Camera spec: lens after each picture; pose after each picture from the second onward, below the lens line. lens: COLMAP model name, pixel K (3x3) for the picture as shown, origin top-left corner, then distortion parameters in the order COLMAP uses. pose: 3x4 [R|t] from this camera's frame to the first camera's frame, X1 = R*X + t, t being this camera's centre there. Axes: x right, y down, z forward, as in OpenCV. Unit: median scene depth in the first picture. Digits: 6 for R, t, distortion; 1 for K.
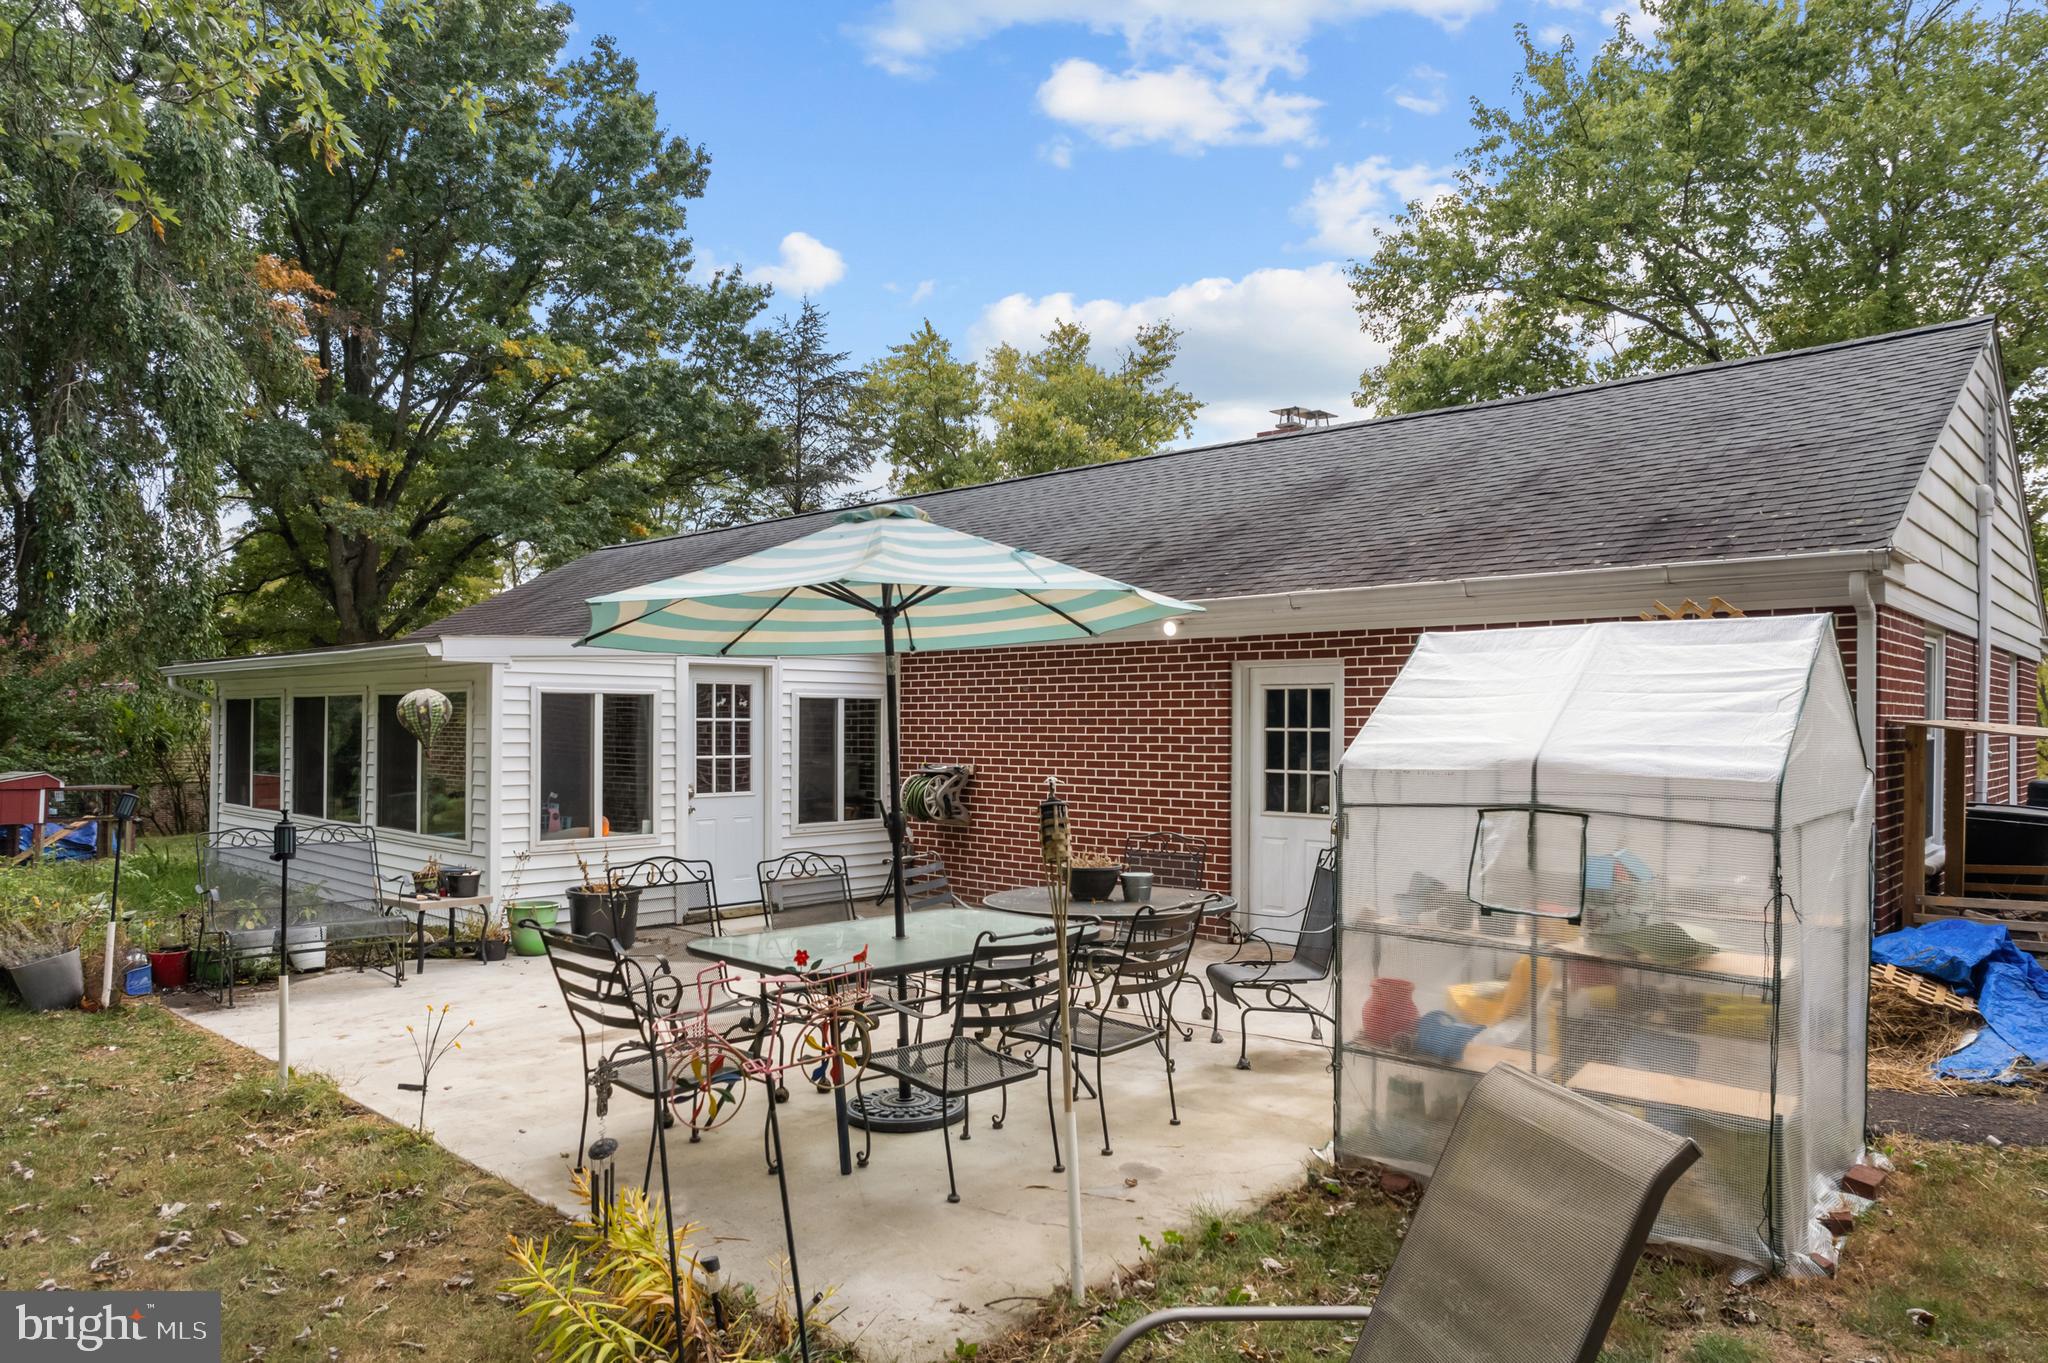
lens RADIAL K [[1306.2, 0, 969.1], [0, 1306.2, 689.0], [0, 0, 1]] dist [0.000624, 0.000016]
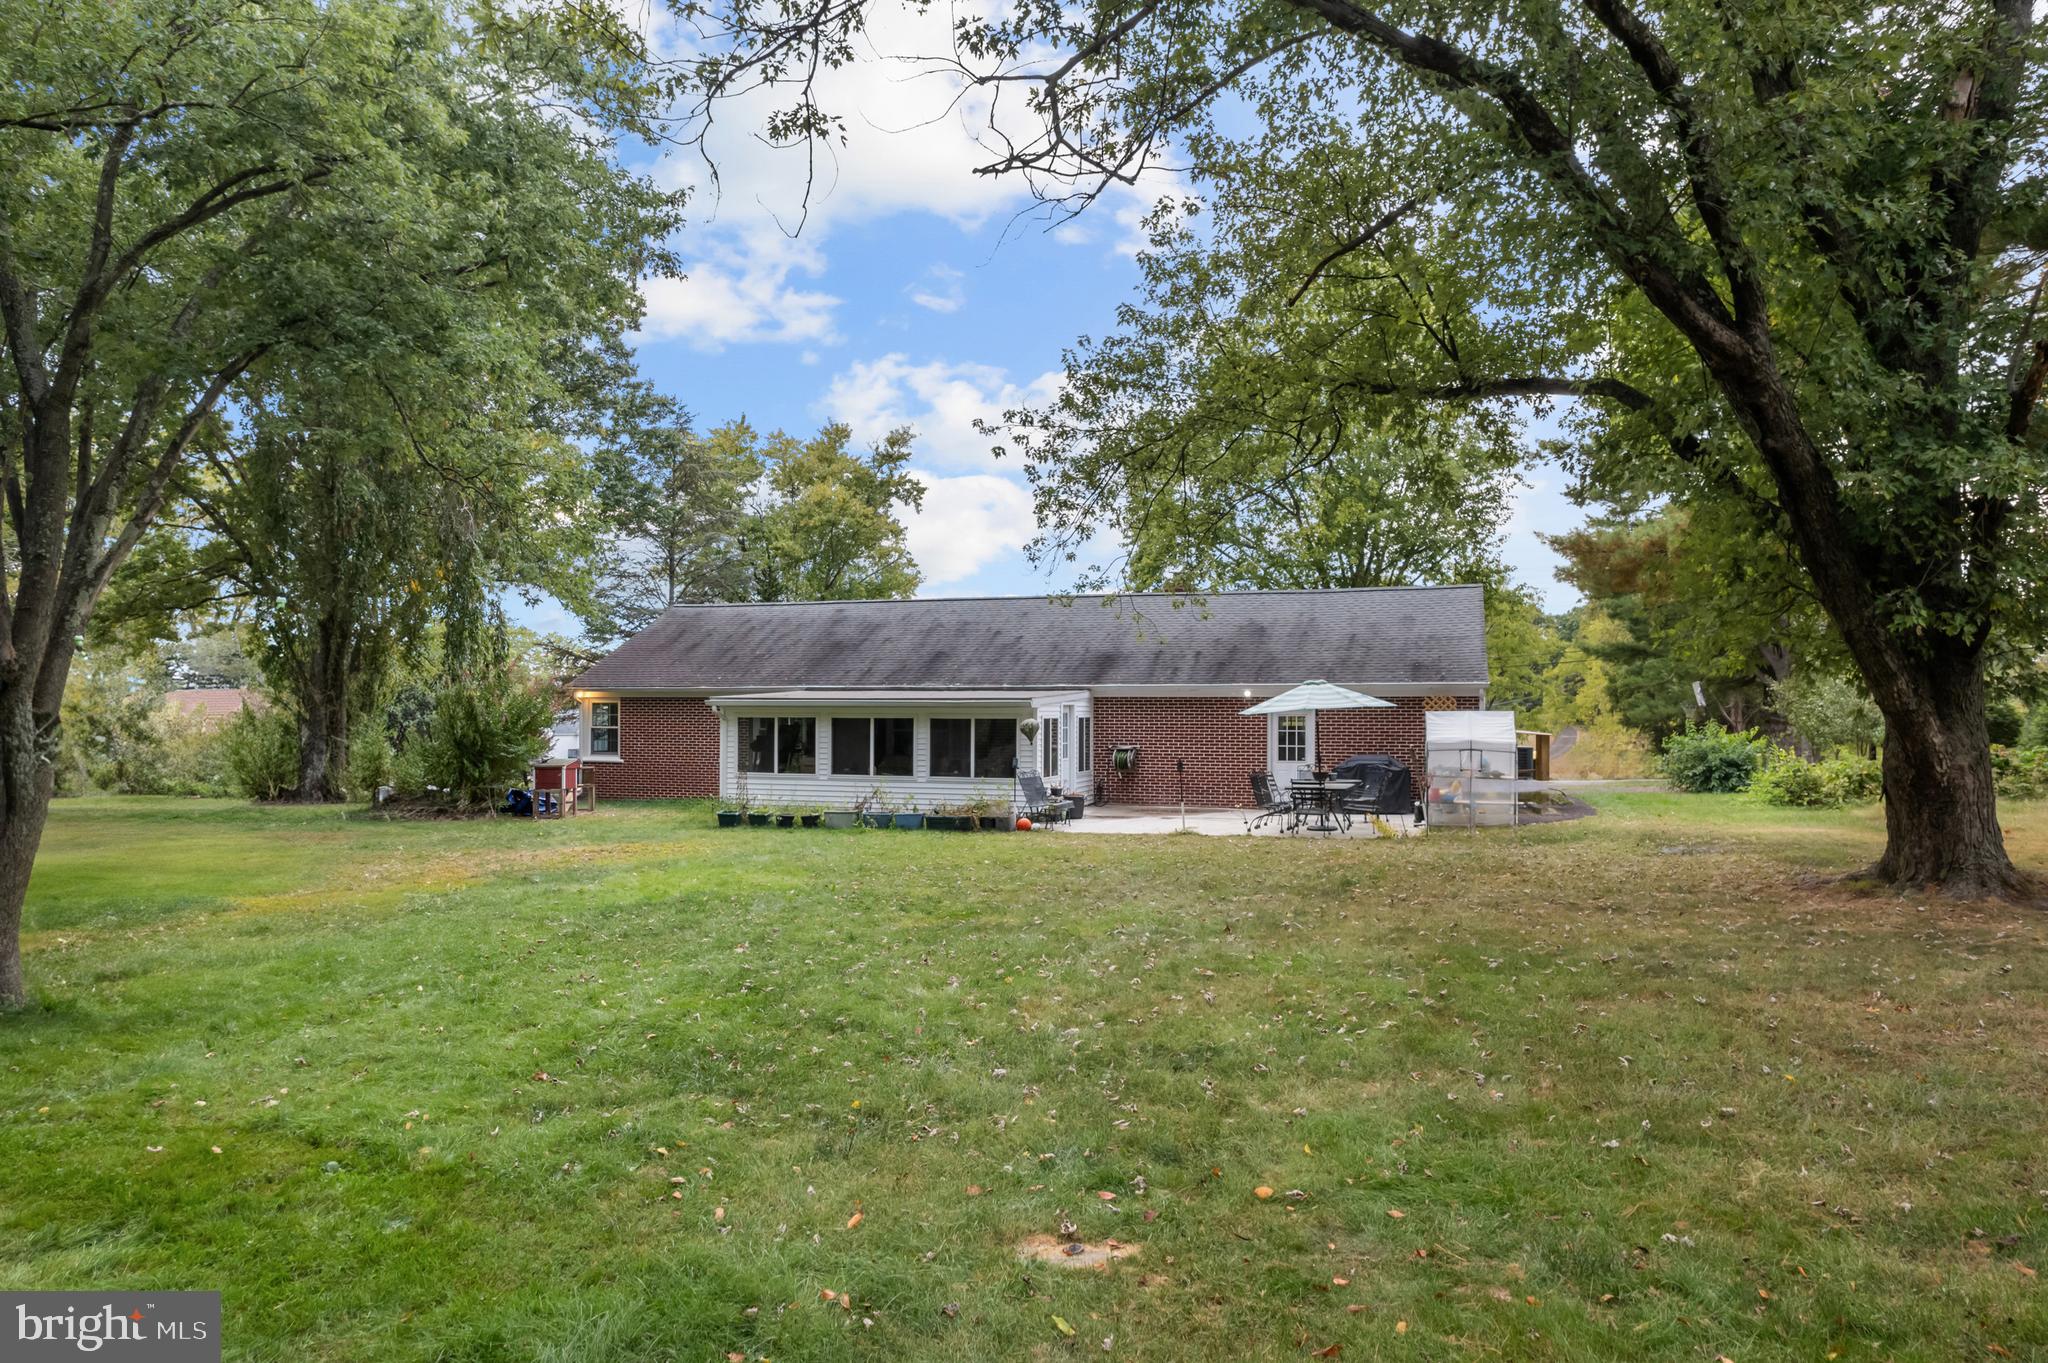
lens RADIAL K [[1328.9, 0, 1024.0], [0, 1328.9, 681.5], [0, 0, 1]] dist [-0.001739, 0.000145]
pose [[0.883298, -0.007217, 0.468757, -0.497150], [0.001956, 0.999930, 0.011710, -0.033735], [-0.468808, -0.009426, 0.883250, -0.387971]]
